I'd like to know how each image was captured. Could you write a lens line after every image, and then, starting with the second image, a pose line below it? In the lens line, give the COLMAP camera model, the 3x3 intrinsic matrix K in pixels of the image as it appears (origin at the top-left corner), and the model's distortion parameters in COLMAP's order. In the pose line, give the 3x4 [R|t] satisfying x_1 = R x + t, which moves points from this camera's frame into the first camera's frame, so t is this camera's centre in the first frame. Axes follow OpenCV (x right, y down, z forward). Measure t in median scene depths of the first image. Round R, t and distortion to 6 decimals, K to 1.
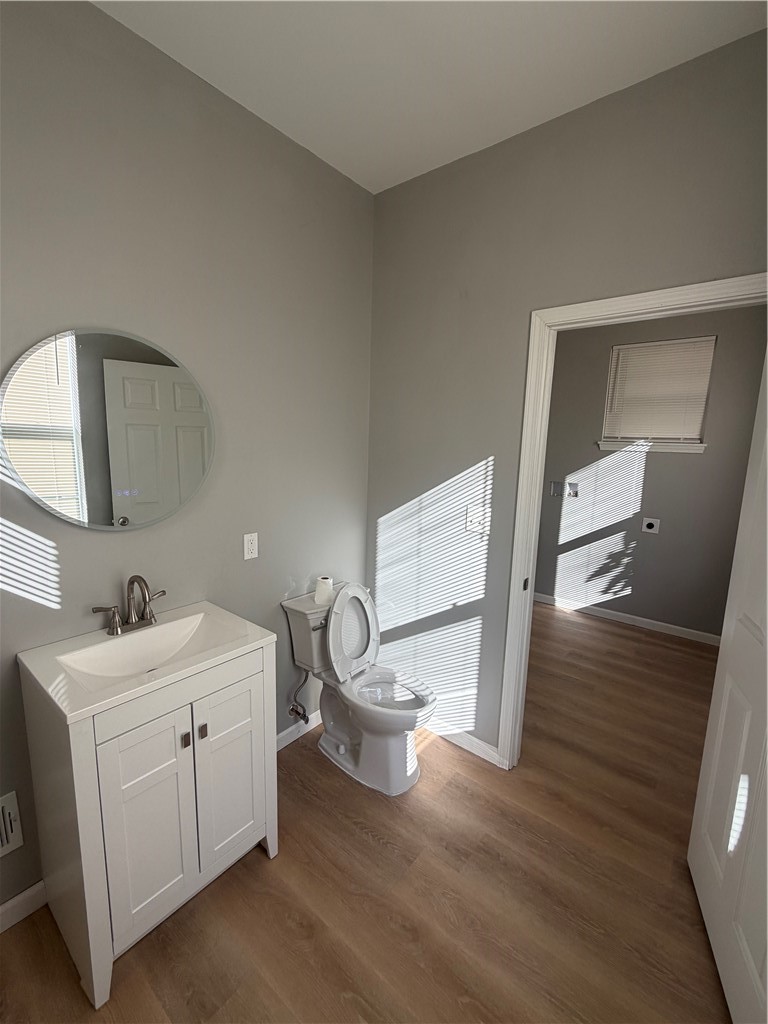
lens RADIAL K [[441.2, 0, 385.3], [0, 441.2, 516.6], [0, 0, 1]] dist [-0.000903, 0.000167]
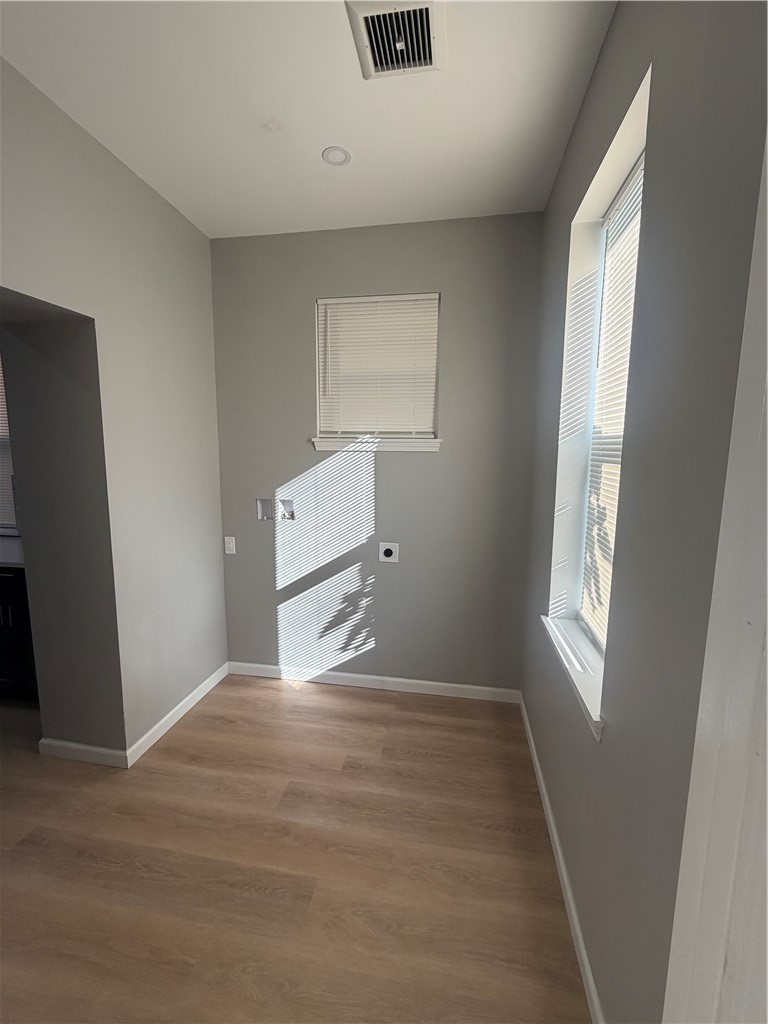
lens RADIAL K [[441.2, 0, 385.3], [0, 441.2, 516.6], [0, 0, 1]] dist [-0.000903, 0.000167]
pose [[0.884404, -0.090938, 0.457778, 0.256940], [0.093521, 0.995471, 0.017072, -0.049261], [-0.457257, 0.027714, 0.888903, 0.338551]]
